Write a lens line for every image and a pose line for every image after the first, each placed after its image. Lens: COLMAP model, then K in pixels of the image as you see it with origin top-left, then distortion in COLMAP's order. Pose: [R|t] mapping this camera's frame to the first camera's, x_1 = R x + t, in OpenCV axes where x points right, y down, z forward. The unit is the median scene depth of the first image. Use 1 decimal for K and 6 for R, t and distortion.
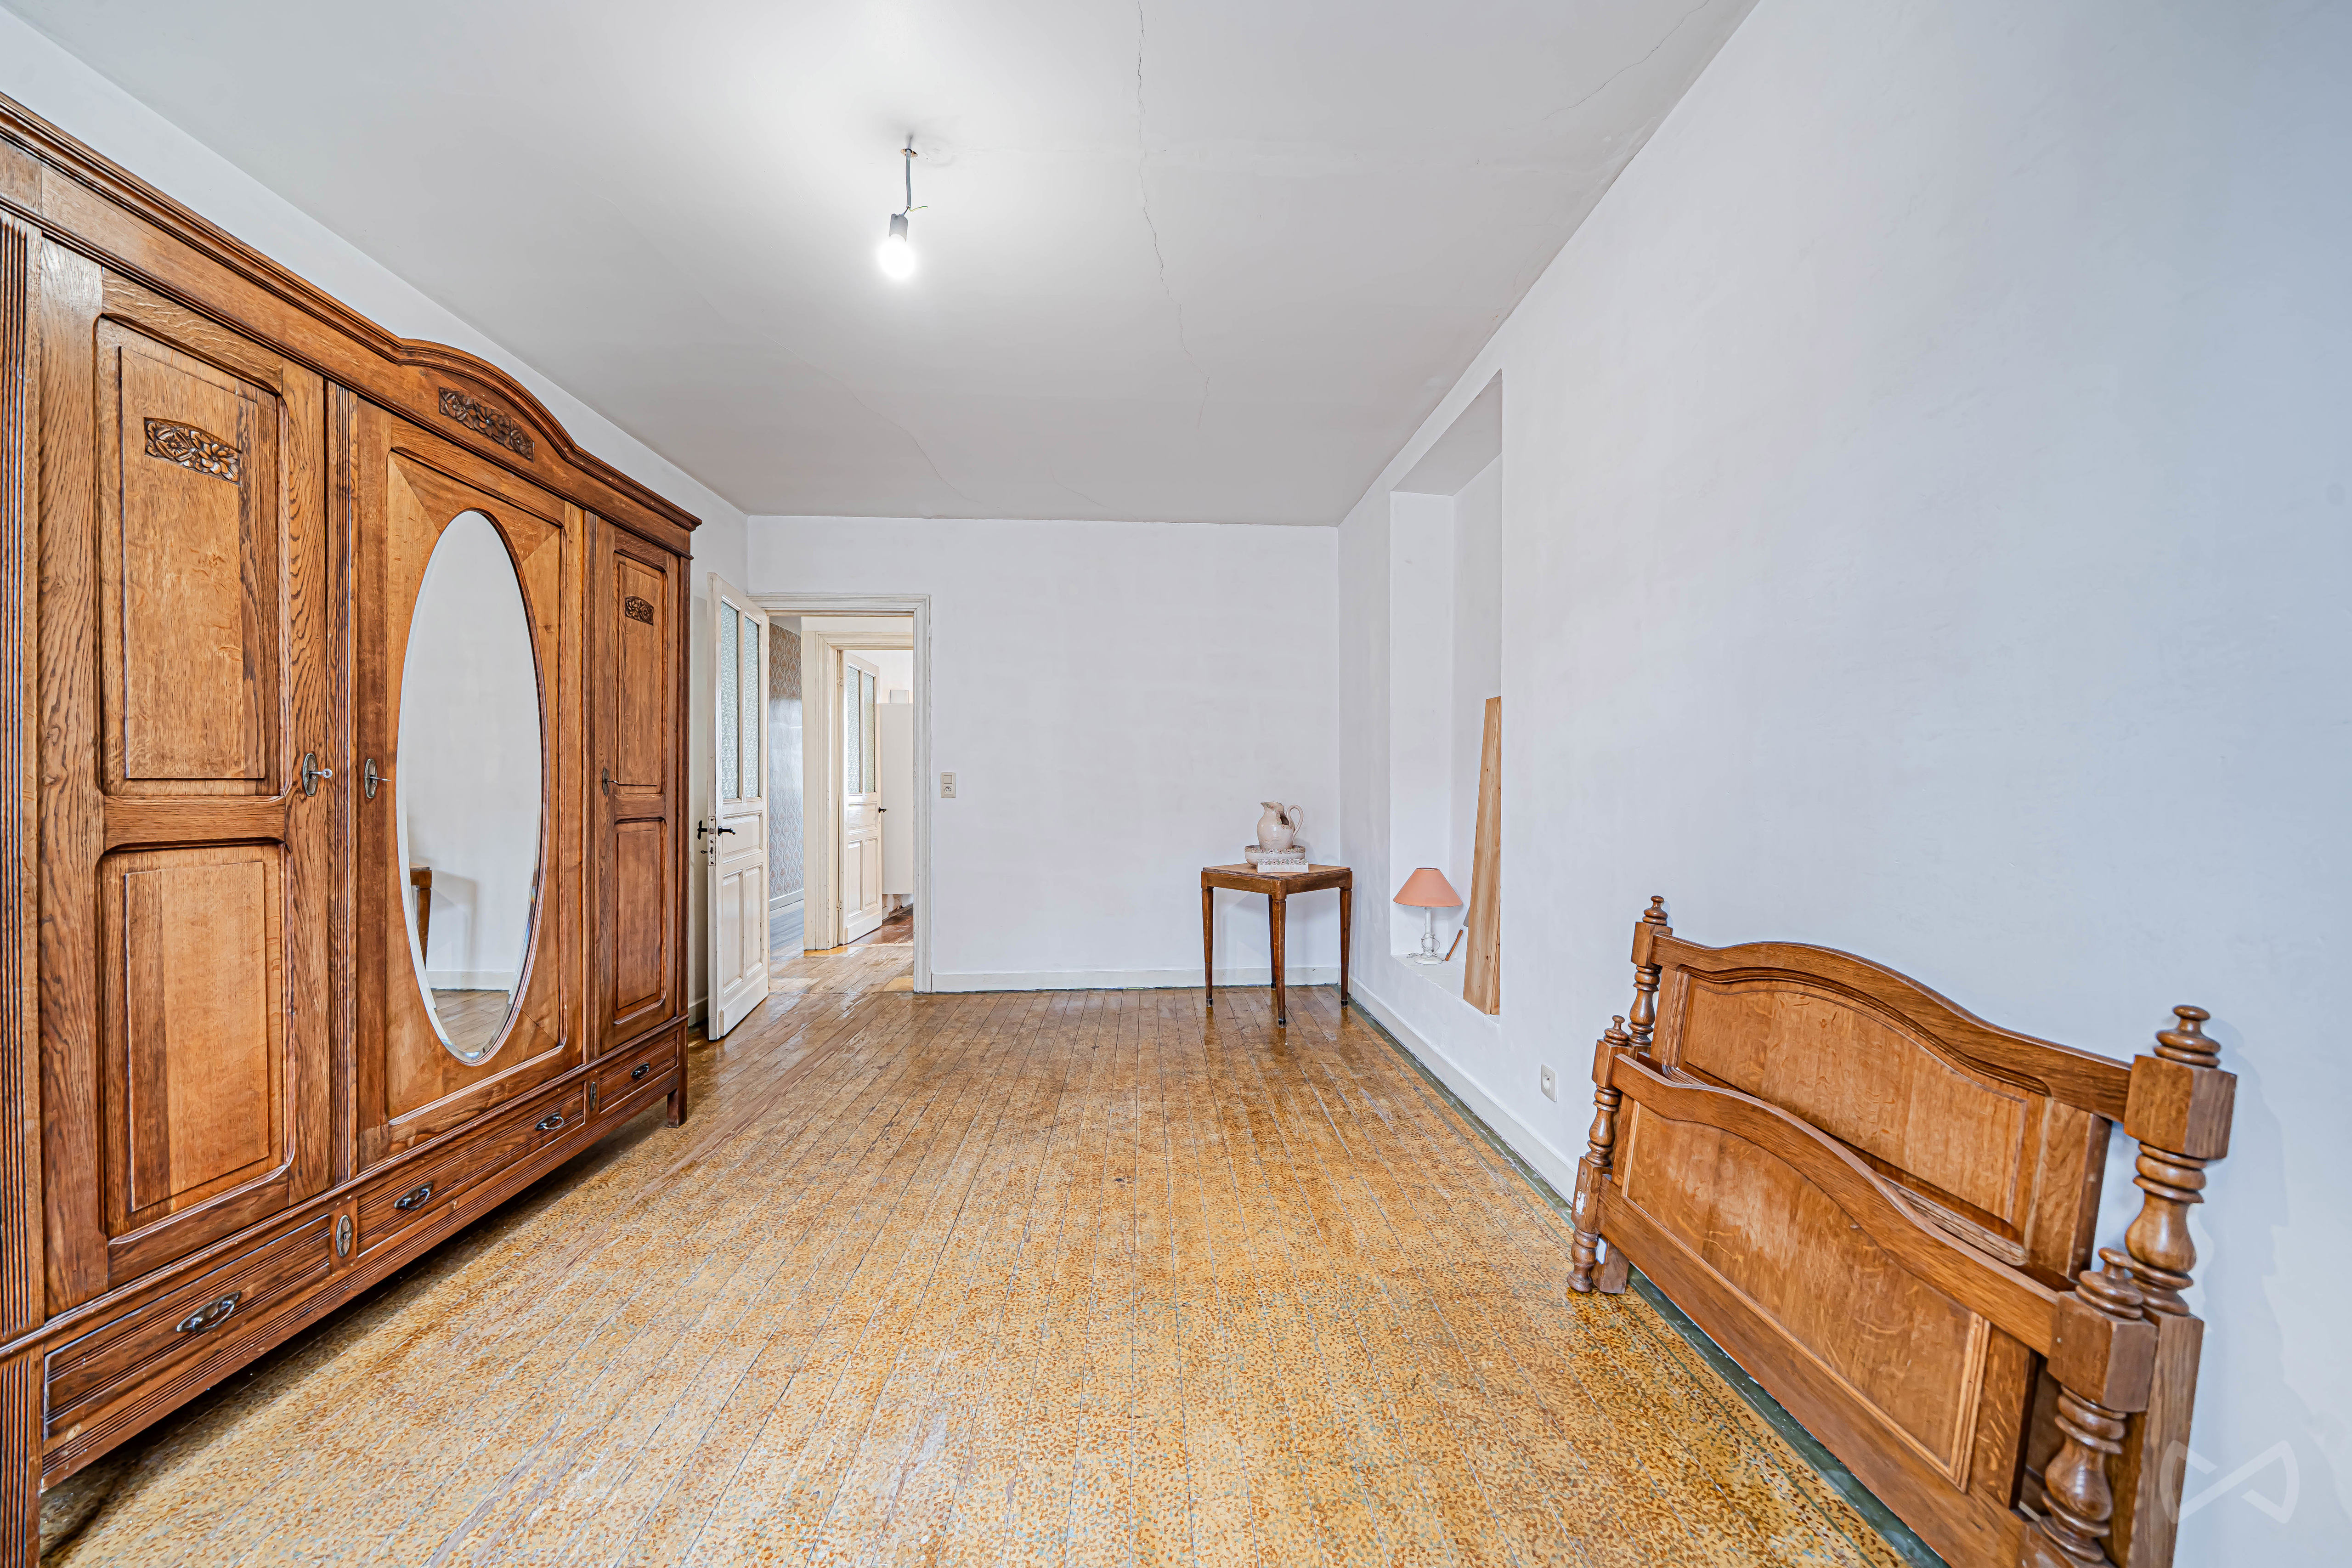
lens RADIAL K [[804.3, 0, 1187.8], [0, 804.3, 789.3], [0, 0, 1]] dist [-0.000438, -0.000021]
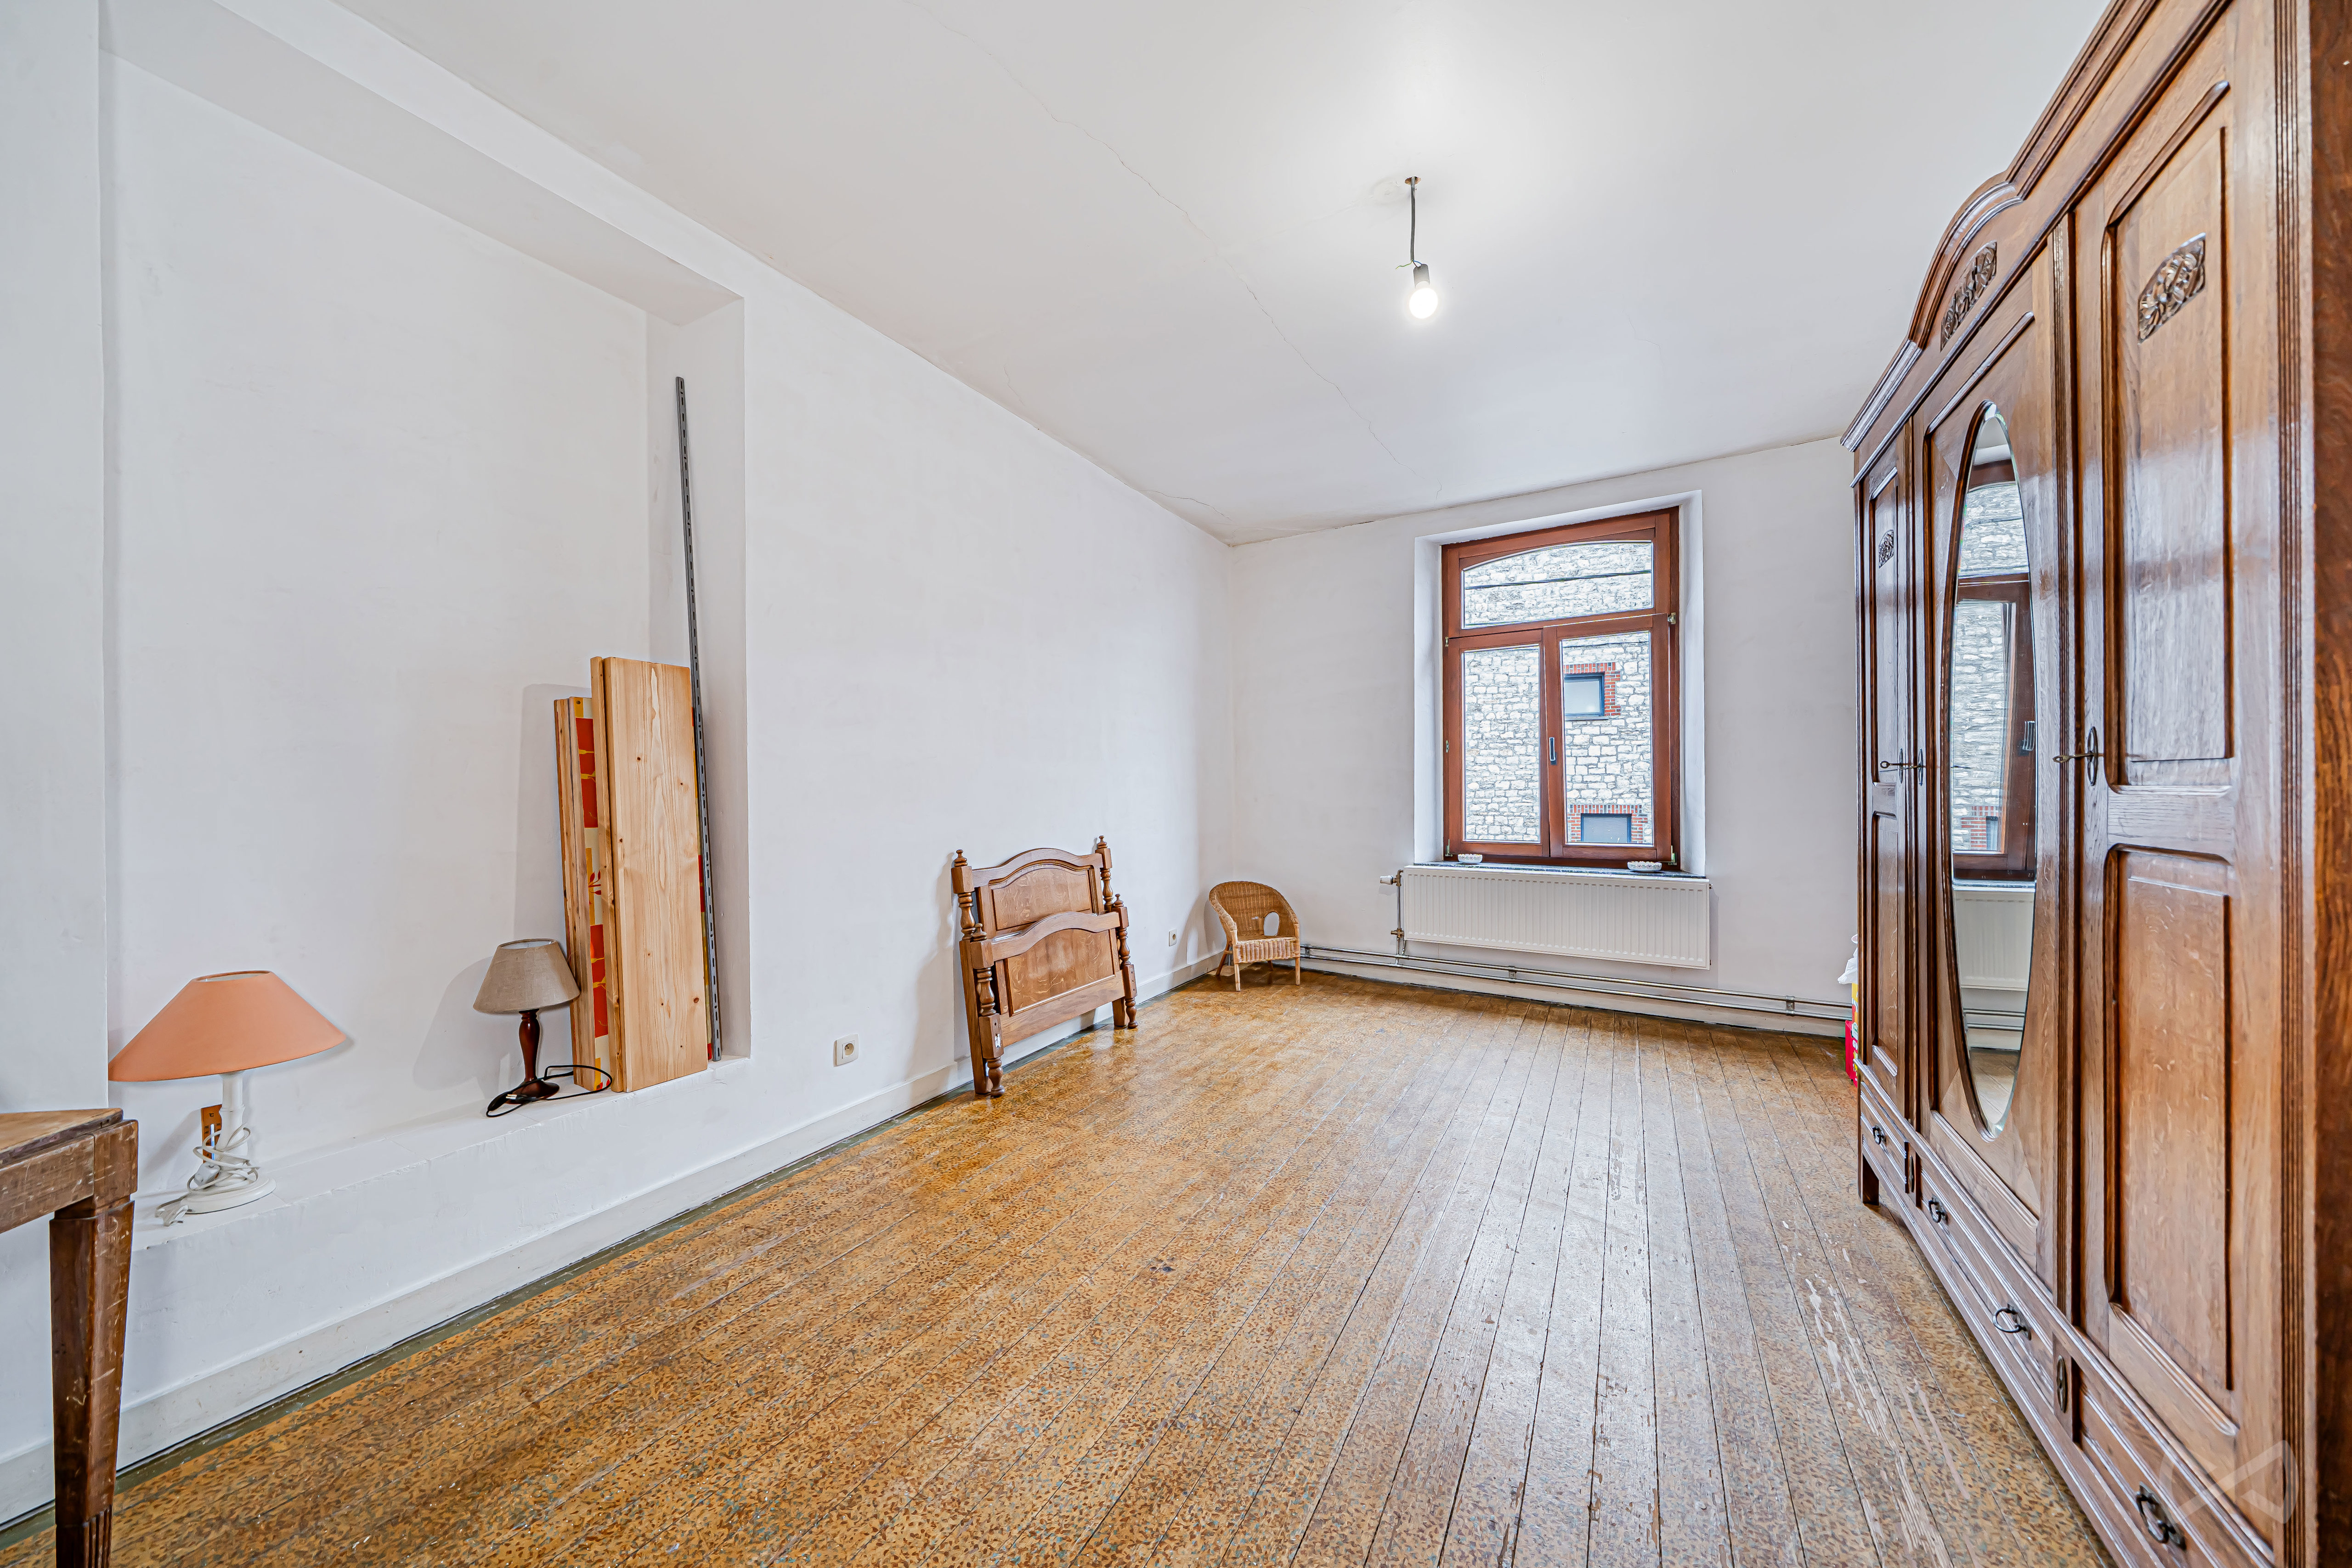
lens RADIAL K [[804.1, 0, 1182.7], [0, 804.1, 790.1], [0, 0, 1]] dist [-0.000438, -0.000021]
pose [[-0.847671, 0.006933, 0.530476, -0.485924], [0.008238, 0.999966, 0.000094, 0.009207], [-0.530458, 0.004450, -0.847700, 1.541252]]
